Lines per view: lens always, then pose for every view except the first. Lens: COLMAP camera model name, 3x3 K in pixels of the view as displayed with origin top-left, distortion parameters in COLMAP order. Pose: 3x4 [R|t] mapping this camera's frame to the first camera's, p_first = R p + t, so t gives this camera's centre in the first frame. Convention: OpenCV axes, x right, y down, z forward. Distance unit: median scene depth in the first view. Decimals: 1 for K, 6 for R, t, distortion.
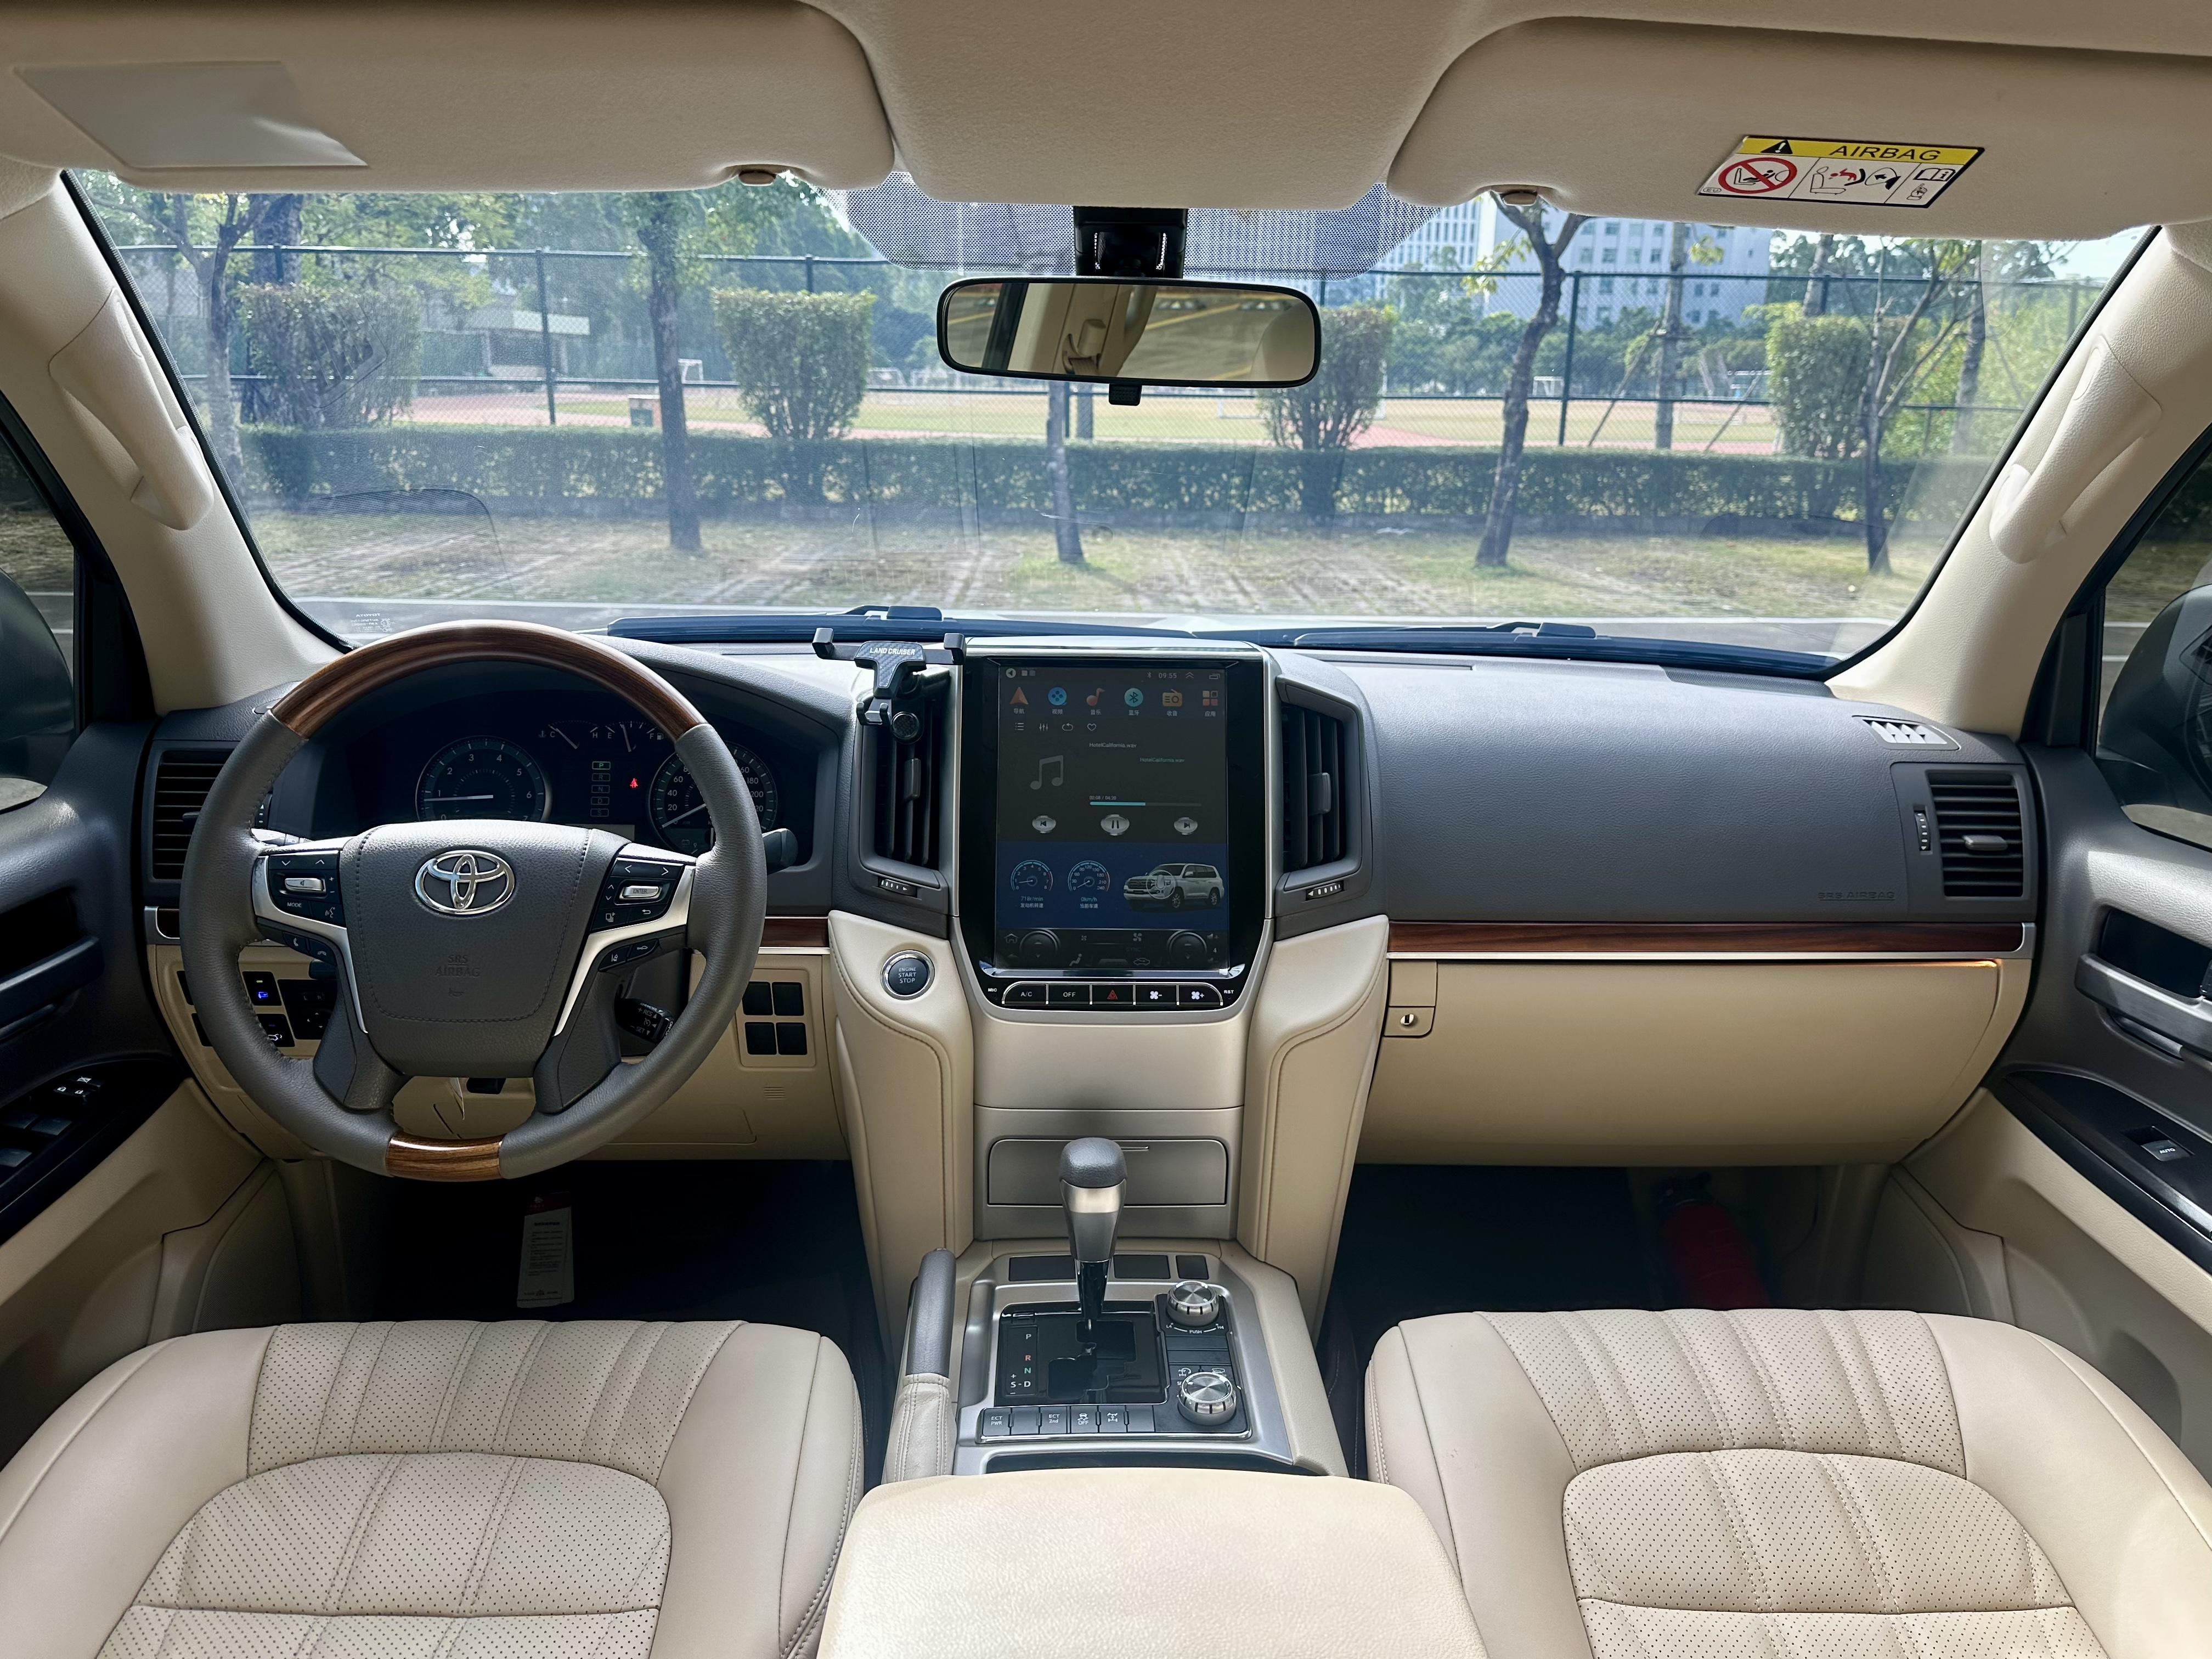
lens RADIAL K [[1552.0, 0, 1106.0], [0, 1552.0, 829.5], [0, 0, 1]] dist [-0.000658, -0.002113]
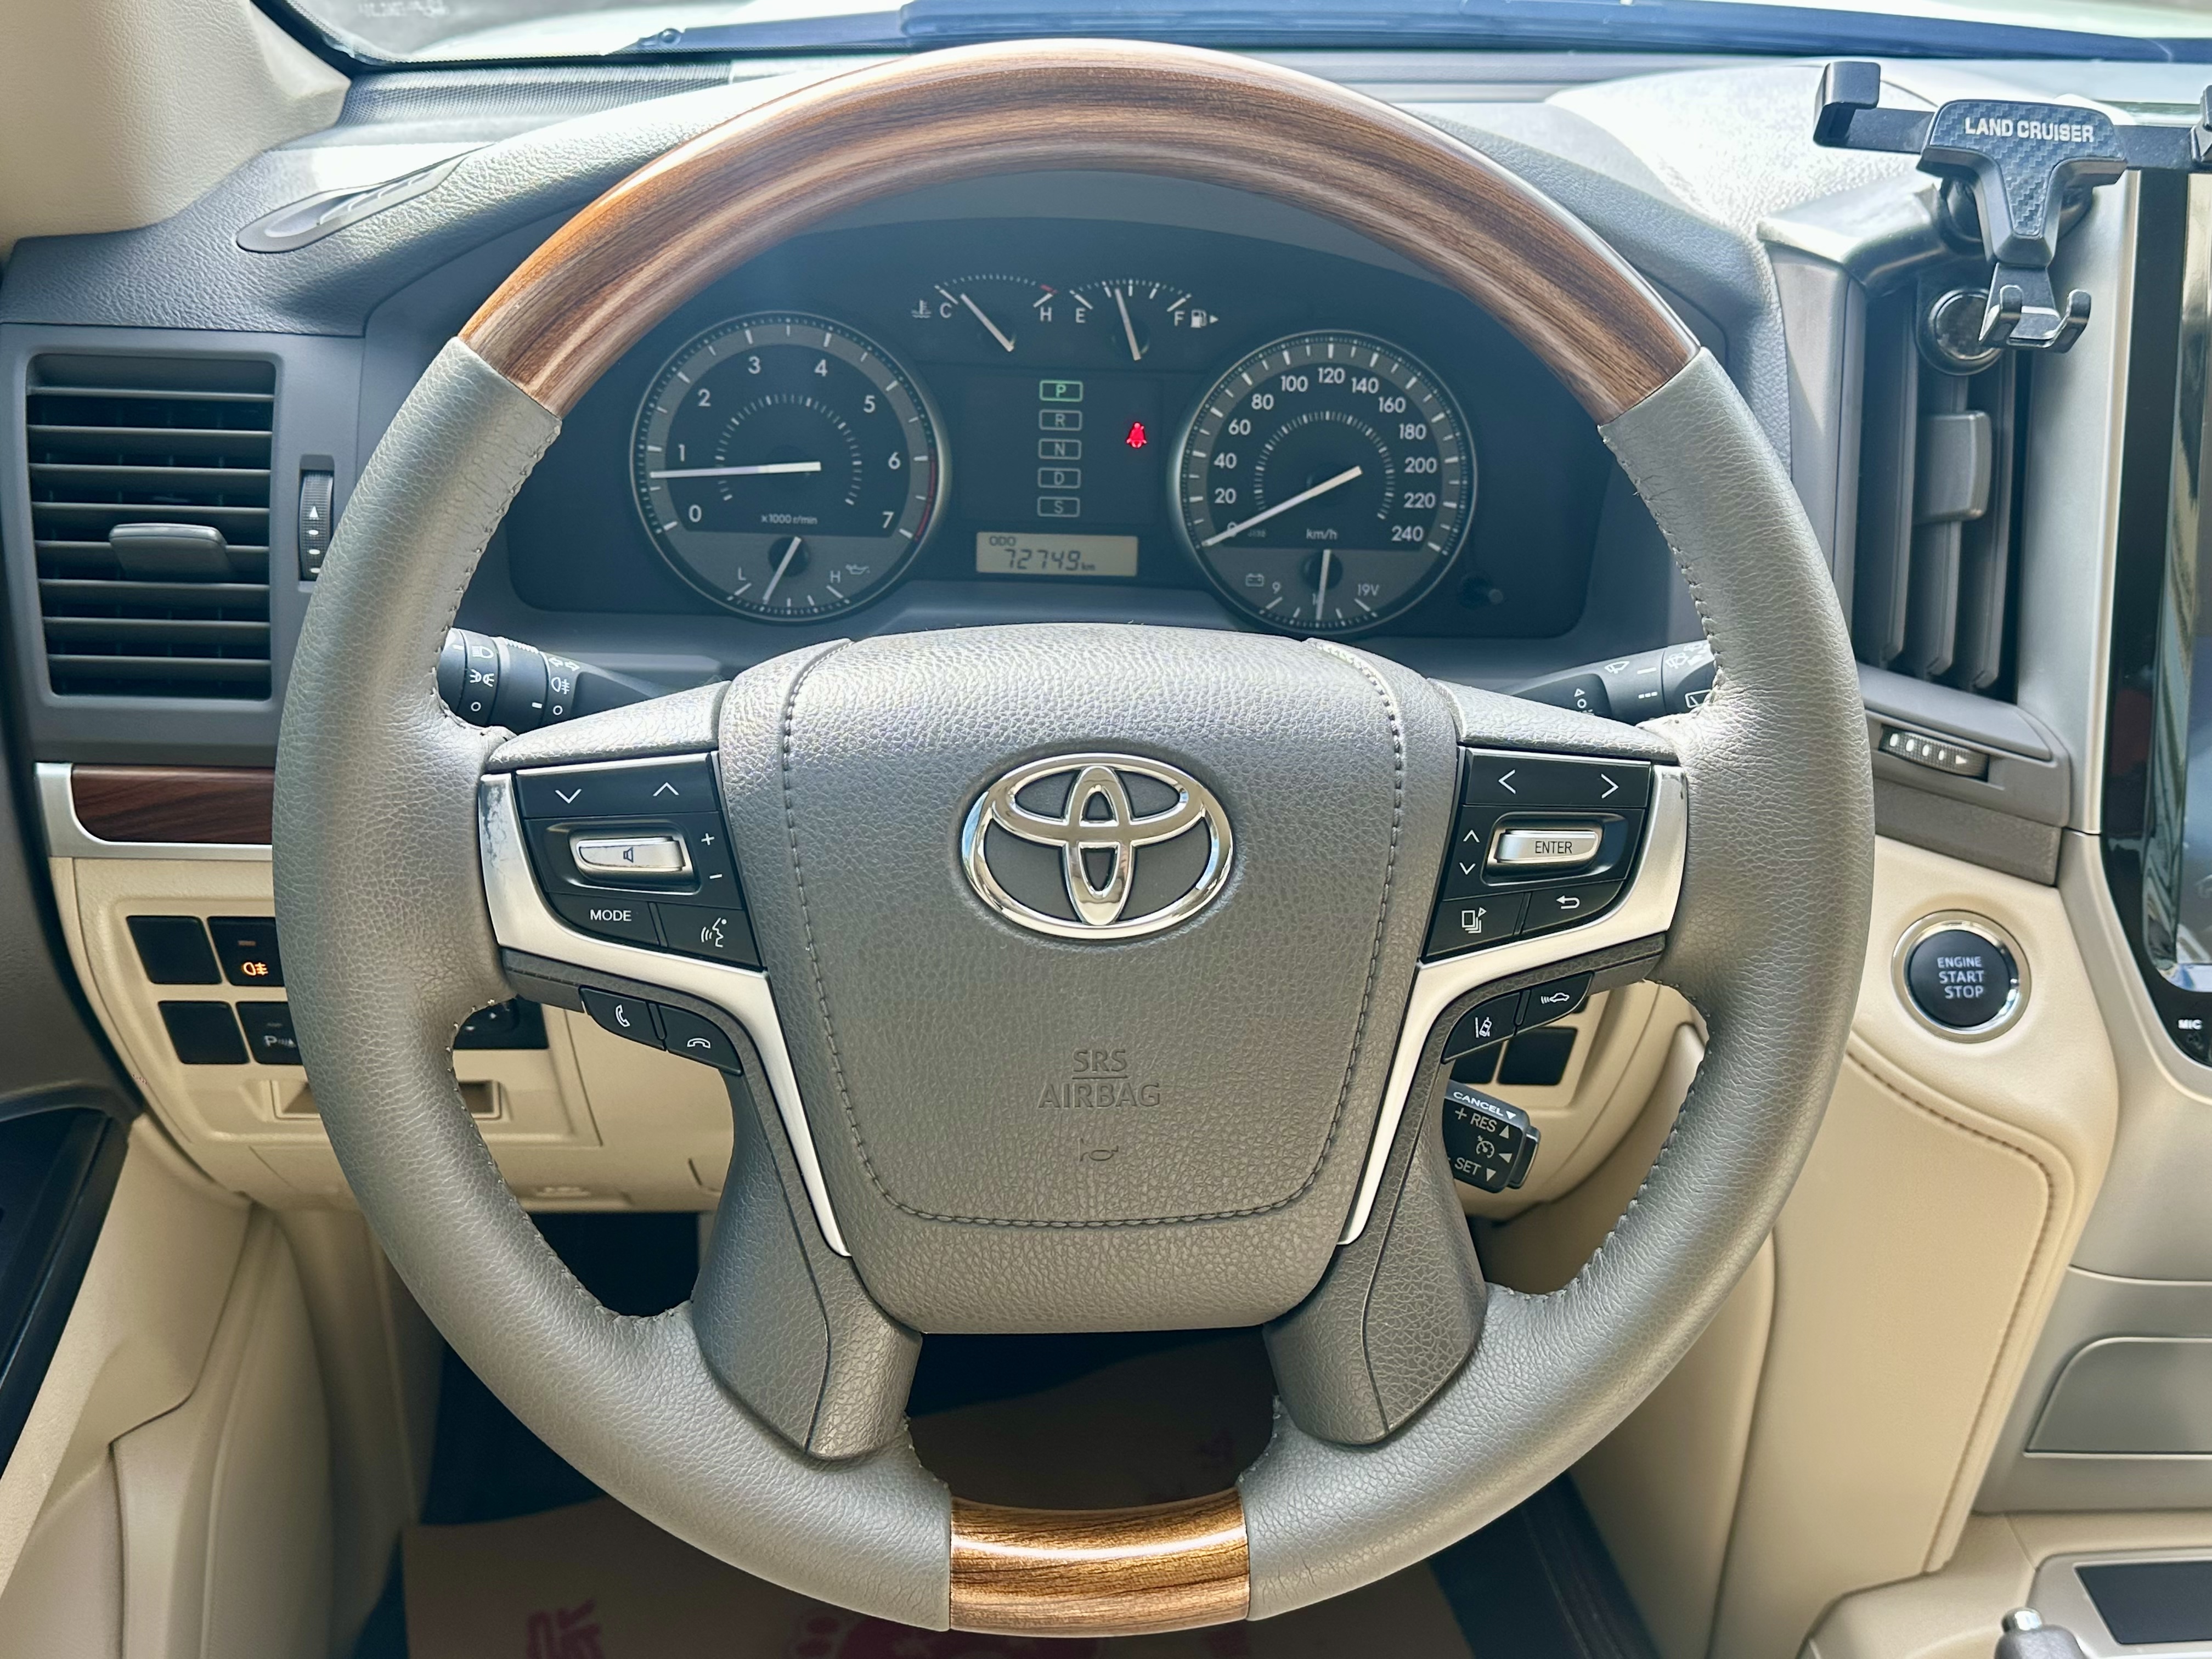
lens RADIAL K [[2126.1, 0, 1106.0], [0, 2126.1, 829.5], [0, 0, 1]] dist [0.005219, 0.001443]
pose [[0.999695, 0.019523, 0.015133, -0.357564], [-0.022498, 0.972569, 0.231526, -0.065893], [-0.010198, -0.231796, 0.972711, 0.470575]]
